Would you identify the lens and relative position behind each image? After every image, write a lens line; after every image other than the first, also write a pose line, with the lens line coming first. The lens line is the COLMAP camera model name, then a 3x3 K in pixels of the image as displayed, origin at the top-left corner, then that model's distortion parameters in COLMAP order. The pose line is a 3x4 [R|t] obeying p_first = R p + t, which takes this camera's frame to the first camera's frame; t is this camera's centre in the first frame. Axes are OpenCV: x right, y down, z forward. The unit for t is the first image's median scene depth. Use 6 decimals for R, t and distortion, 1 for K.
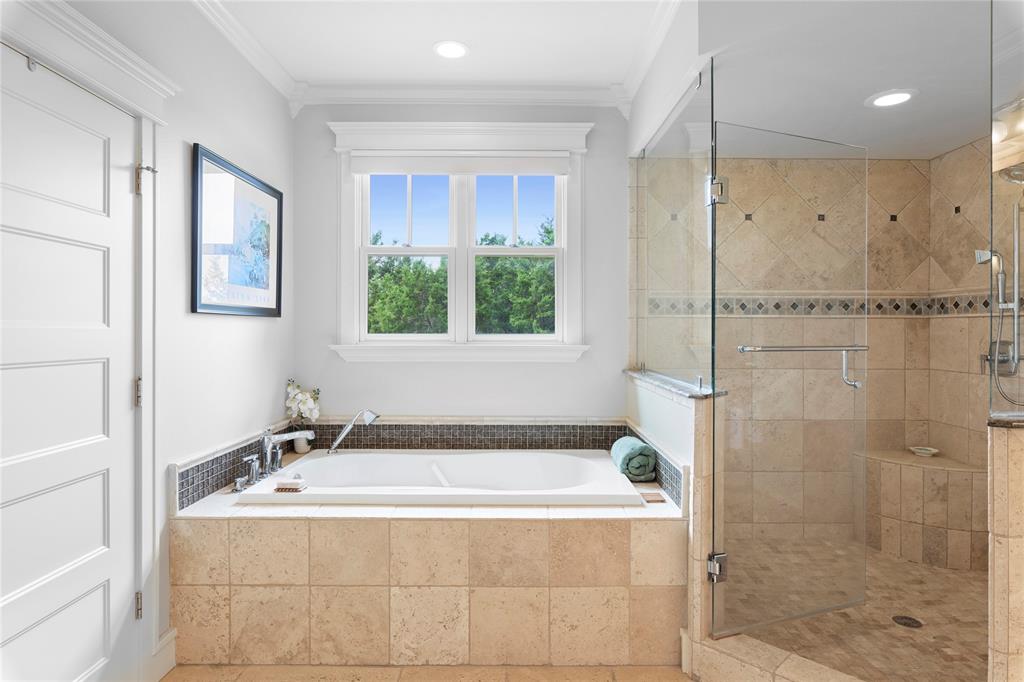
lens RADIAL K [[571.2, 0, 515.1], [0, 571.2, 329.5], [0, 0, 1]] dist [-0.001685, -0.000457]
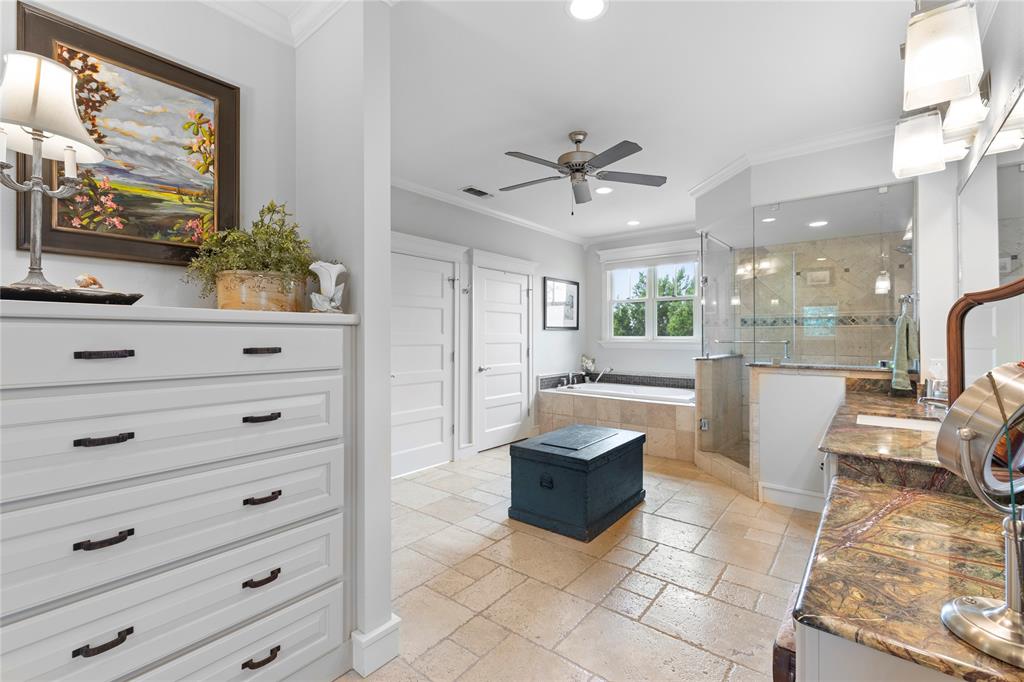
lens RADIAL K [[440.4, 0, 515.1], [0, 440.4, 331.7], [0, 0, 1]] dist [0.000596, -0.000063]
pose [[0.774623, -0.007878, -0.632375, 0.811286], [0.003717, 0.999962, -0.007904, 0.001161], [0.632413, 0.003772, 0.774622, -0.946241]]
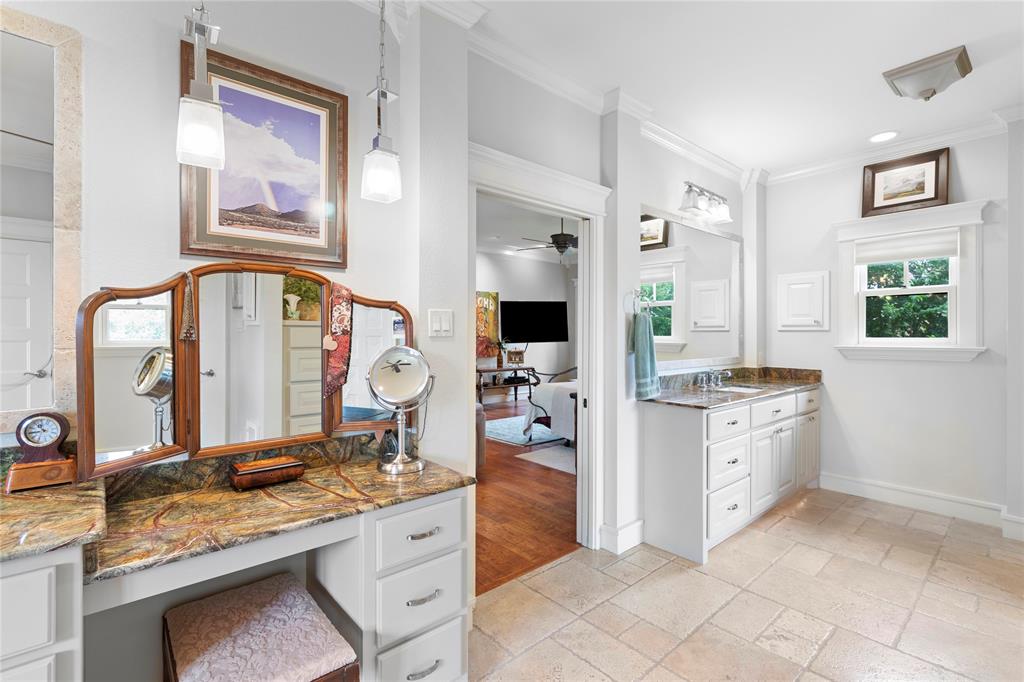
lens RADIAL K [[456.0, 0, 507.1], [0, 456.0, 339.4], [0, 0, 1]] dist [-0.000140, 0.000001]
pose [[-0.646741, -0.006855, 0.762679, -1.397027], [-0.002645, 0.999974, 0.006745, 0.008888], [-0.762705, 0.002345, -0.646742, 2.039221]]
